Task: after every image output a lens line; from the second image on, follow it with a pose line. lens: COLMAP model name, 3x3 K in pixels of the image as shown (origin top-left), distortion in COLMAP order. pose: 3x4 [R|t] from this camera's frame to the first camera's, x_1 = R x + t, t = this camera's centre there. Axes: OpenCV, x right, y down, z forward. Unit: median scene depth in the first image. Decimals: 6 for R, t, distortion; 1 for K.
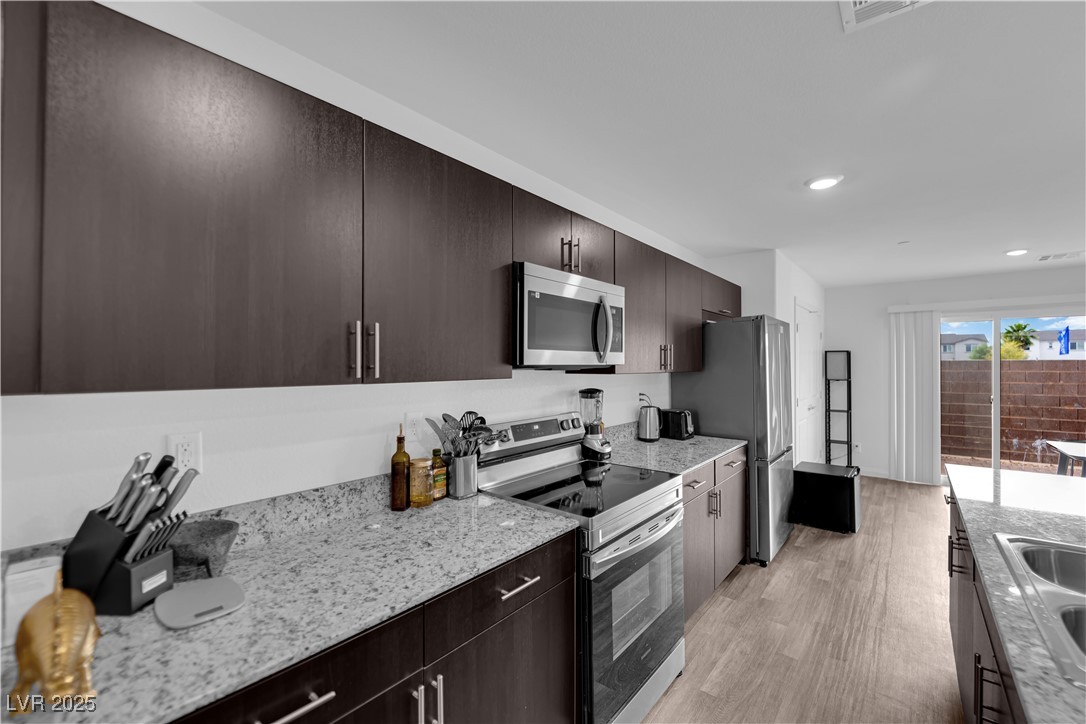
lens RADIAL K [[439.0, 0, 546.4], [0, 439.0, 361.0], [0, 0, 1]] dist [-0.007917, -0.004312]
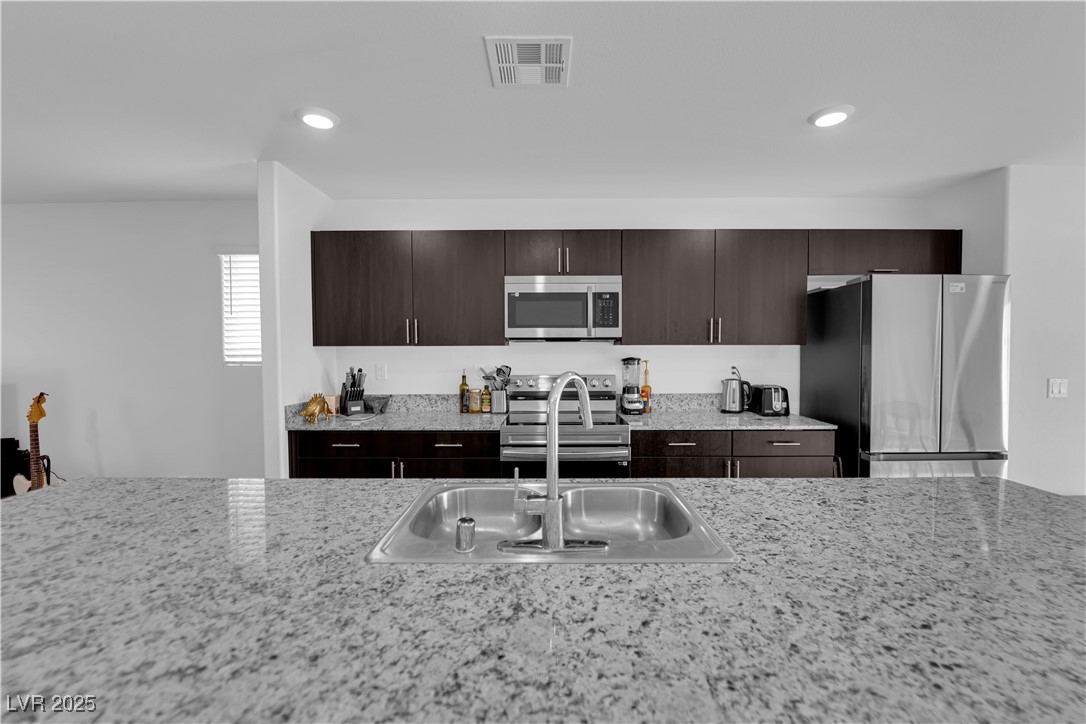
lens RADIAL K [[439.0, 0, 546.4], [0, 439.0, 361.0], [0, 0, 1]] dist [-0.007917, -0.004312]
pose [[0.638643, 0.025116, -0.769093, 0.920342], [0.006669, 0.999249, 0.038169, 0.024481], [0.769474, -0.029506, 0.637996, 0.027754]]
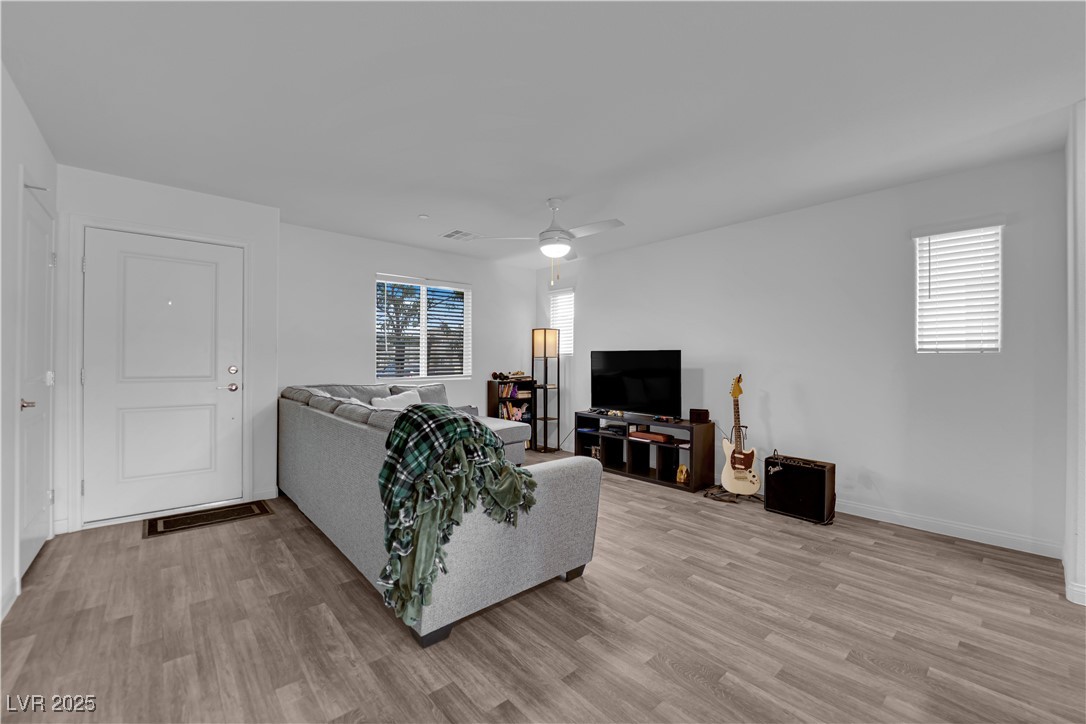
lens RADIAL K [[439.0, 0, 546.4], [0, 439.0, 361.0], [0, 0, 1]] dist [-0.007917, -0.004312]
pose [[-0.146389, -0.002541, -0.989224, 0.686137], [-0.001034, 0.999997, -0.002416, 0.109539], [0.989227, 0.000670, -0.146391, -0.746935]]
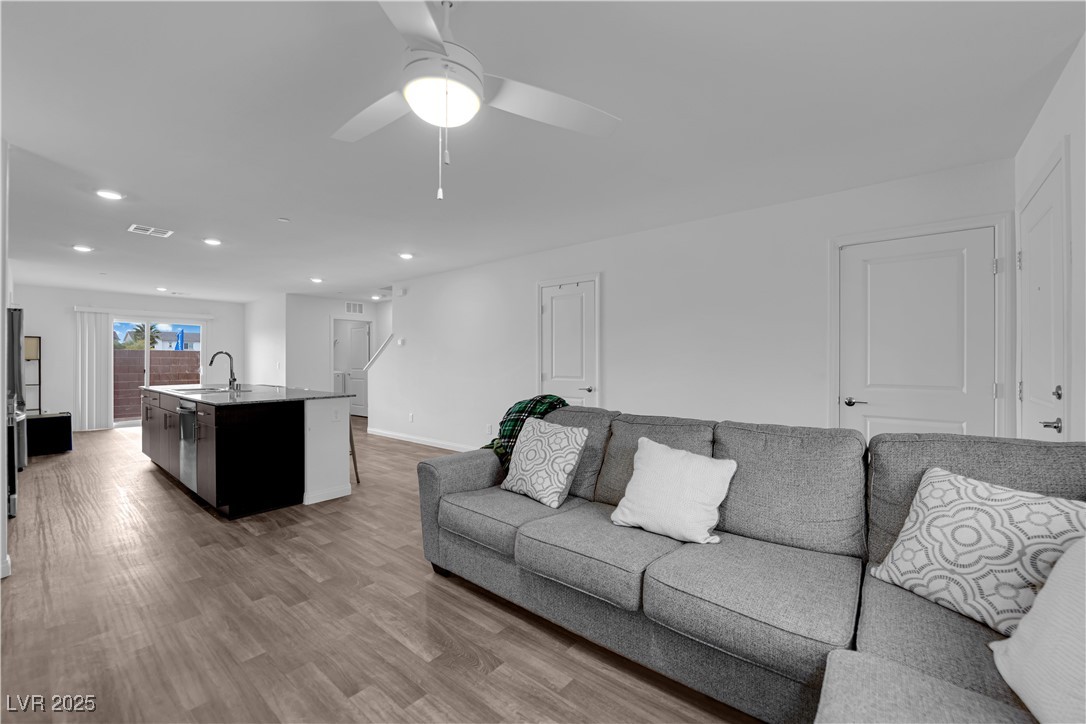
lens RADIAL K [[439.0, 0, 546.4], [0, 439.0, 361.0], [0, 0, 1]] dist [-0.007917, -0.004312]
pose [[-0.006988, 0.001691, 0.999974, -1.298349], [-0.006569, 0.999977, -0.001737, 0.087155], [-0.999954, -0.006581, -0.006977, -1.060008]]
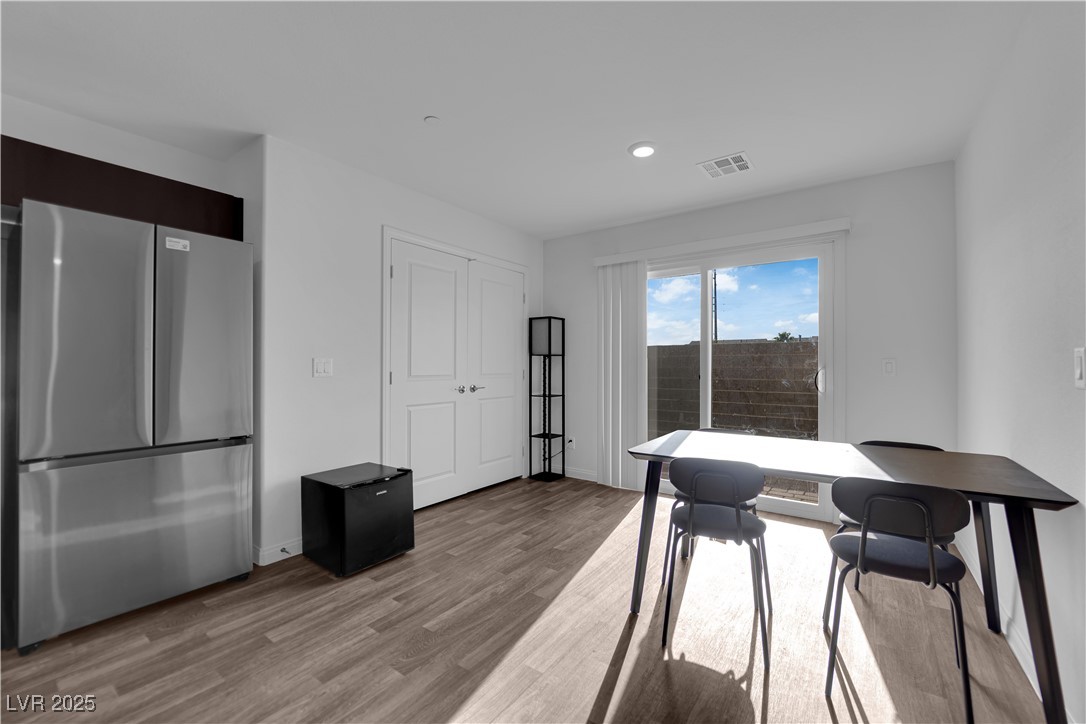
lens RADIAL K [[439.7, 0, 548.0], [0, 439.7, 362.3], [0, 0, 1]] dist [-0.013362, 0.000055]
pose [[0.997107, -0.000159, 0.076007, 1.396016], [0.000230, 1.000000, -0.000920, 0.127422], [-0.076006, 0.000935, 0.997107, 0.511744]]
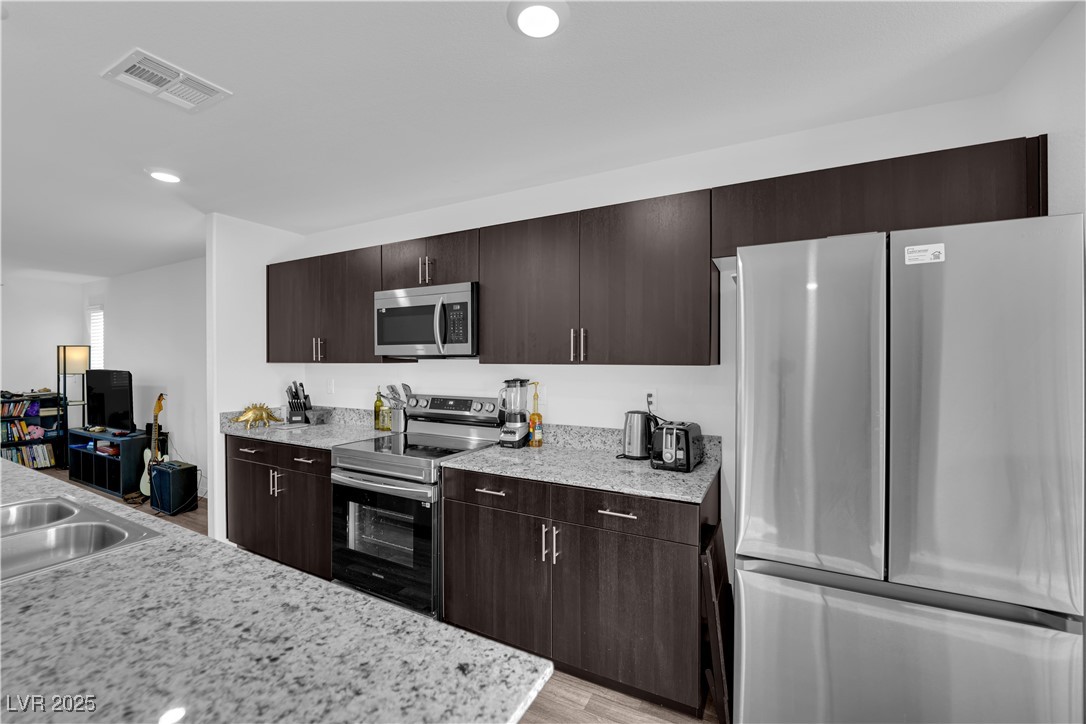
lens RADIAL K [[439.0, 0, 546.4], [0, 439.0, 361.0], [0, 0, 1]] dist [-0.007917, -0.004312]
pose [[0.211292, 0.005614, -0.977407, 1.145895], [0.006206, 0.999956, 0.007085, 0.015860], [0.977403, -0.007563, 0.211248, 0.870544]]
